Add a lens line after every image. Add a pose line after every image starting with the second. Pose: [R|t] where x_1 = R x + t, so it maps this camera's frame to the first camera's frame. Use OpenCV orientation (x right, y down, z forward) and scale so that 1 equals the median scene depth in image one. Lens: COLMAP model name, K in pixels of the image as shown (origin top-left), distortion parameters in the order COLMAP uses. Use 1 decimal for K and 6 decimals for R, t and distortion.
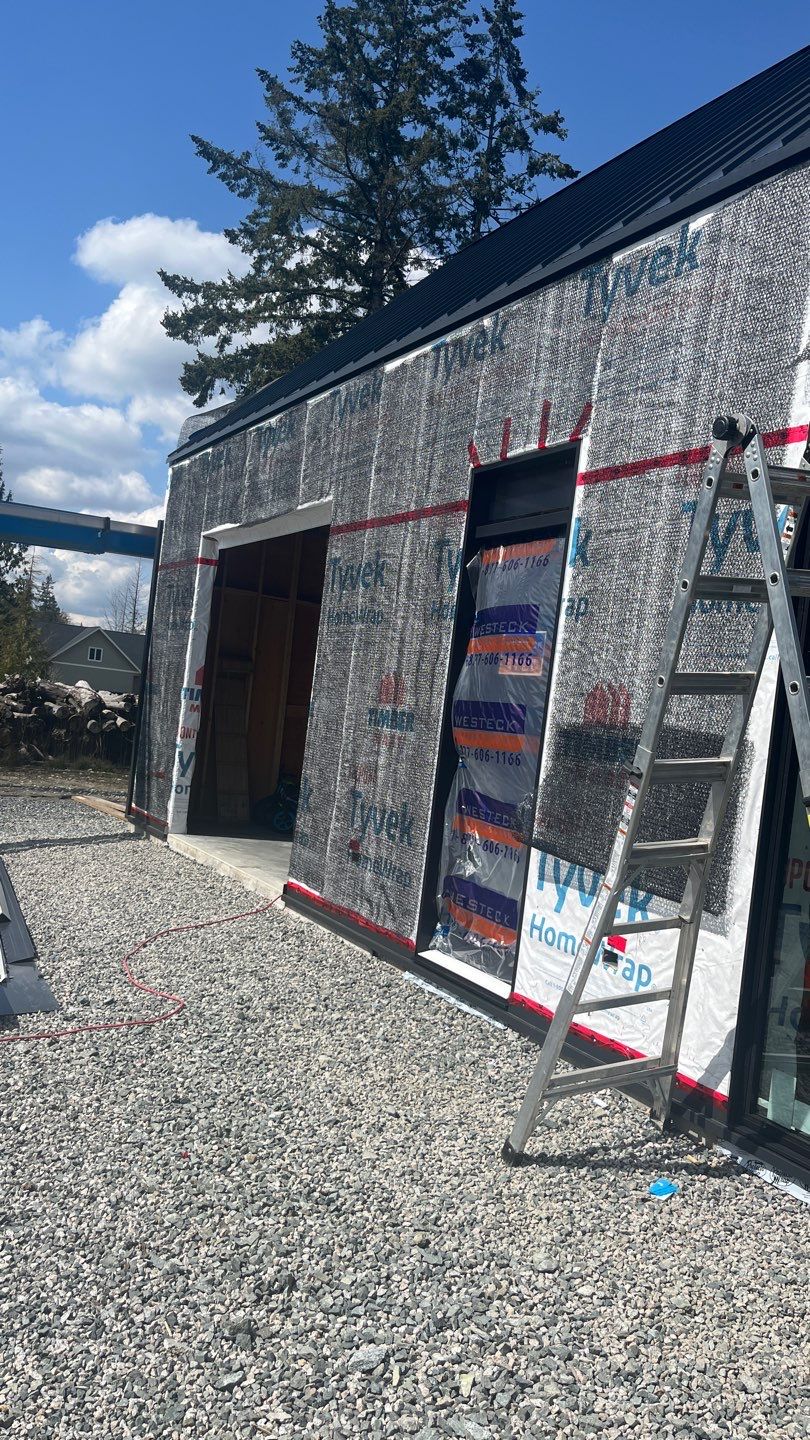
lens RADIAL K [[1121.5, 0, 405.7], [0, 1121.5, 709.6], [0, 0, 1]] dist [0.047045, -0.000019]
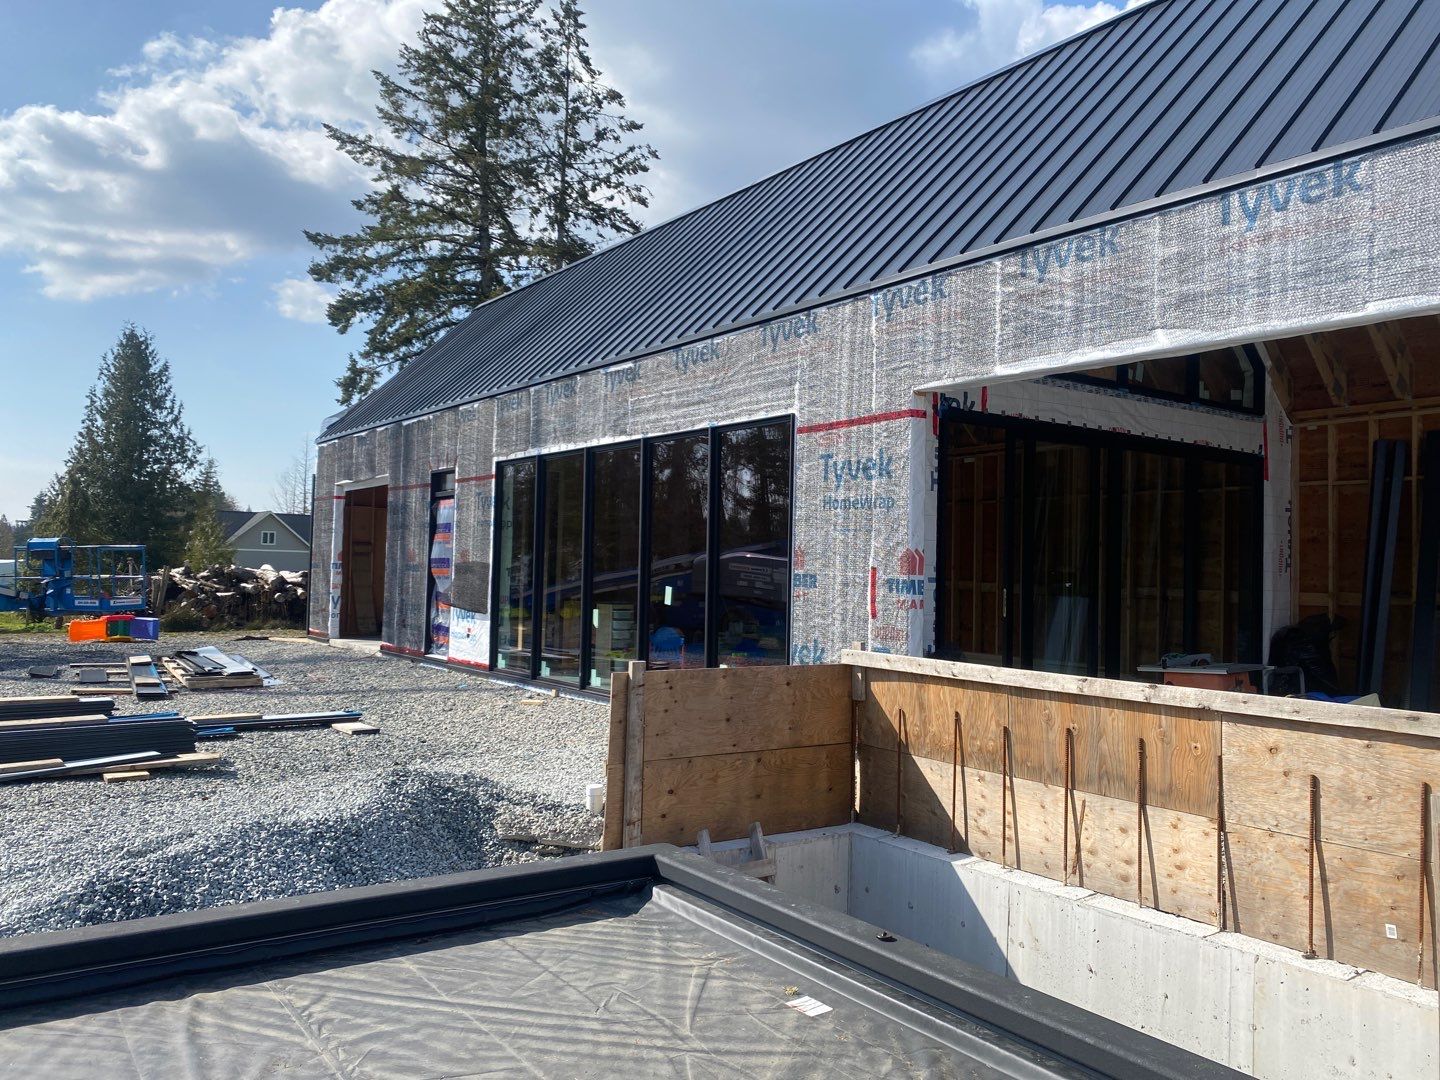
lens RADIAL K [[1078.0, 0, 698.3], [0, 1078.0, 537.6], [0, 0, 1]] dist [0.043099, -0.053712]
pose [[0.990695, -0.082739, 0.108061, 0.056850], [0.085101, 0.996220, -0.017421, 0.005737], [-0.106211, 0.026455, 0.993992, -0.228662]]
